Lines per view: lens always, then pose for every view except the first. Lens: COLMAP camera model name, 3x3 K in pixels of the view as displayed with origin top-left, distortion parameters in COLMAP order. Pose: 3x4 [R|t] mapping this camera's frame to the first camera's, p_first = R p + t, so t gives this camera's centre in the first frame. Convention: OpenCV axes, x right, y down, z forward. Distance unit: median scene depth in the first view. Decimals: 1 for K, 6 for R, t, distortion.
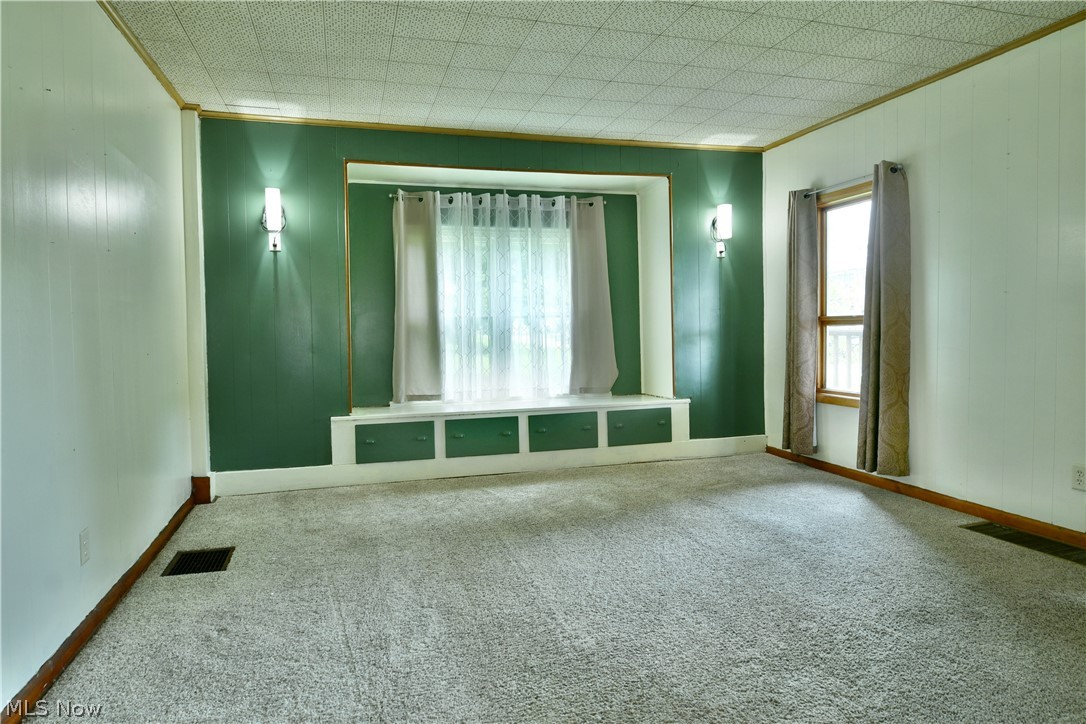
lens RADIAL K [[664.0, 0, 547.1], [0, 664.0, 344.9], [0, 0, 1]] dist [-0.015417, -0.001950]
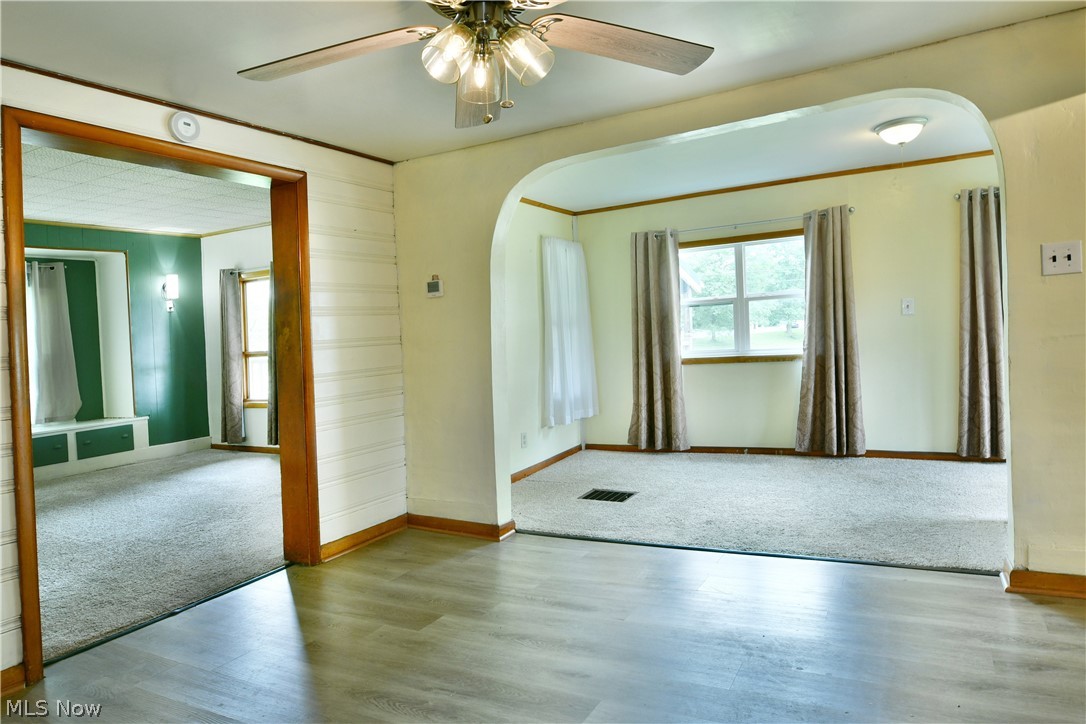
lens RADIAL K [[663.5, 0, 546.0], [0, 663.5, 321.3], [0, 0, 1]] dist [0.000816, -0.000989]
pose [[0.720369, -0.010557, 0.693510, -0.142737], [0.062774, 0.996773, -0.050032, 0.007209], [-0.690744, 0.079576, 0.718707, -0.569798]]
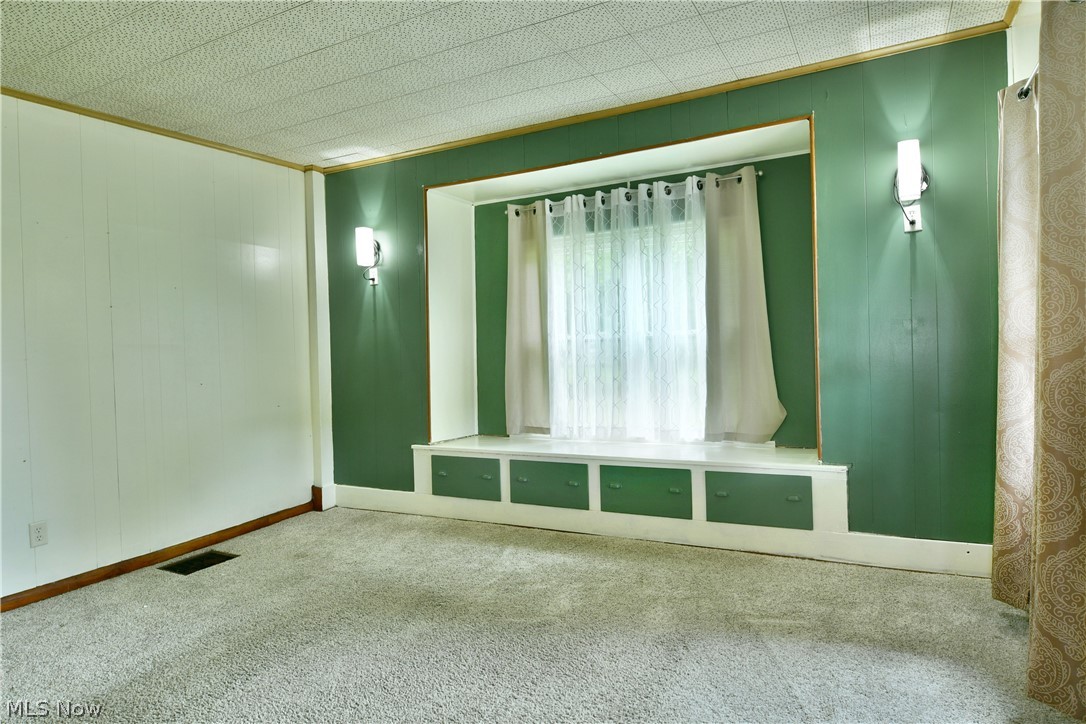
lens RADIAL K [[664.0, 0, 547.1], [0, 664.0, 344.9], [0, 0, 1]] dist [-0.015417, -0.001950]
pose [[0.711991, -0.010249, -0.702113, 0.467445], [0.003783, 0.999935, -0.010761, -0.027521], [0.702178, 0.005006, 0.711984, 0.375429]]
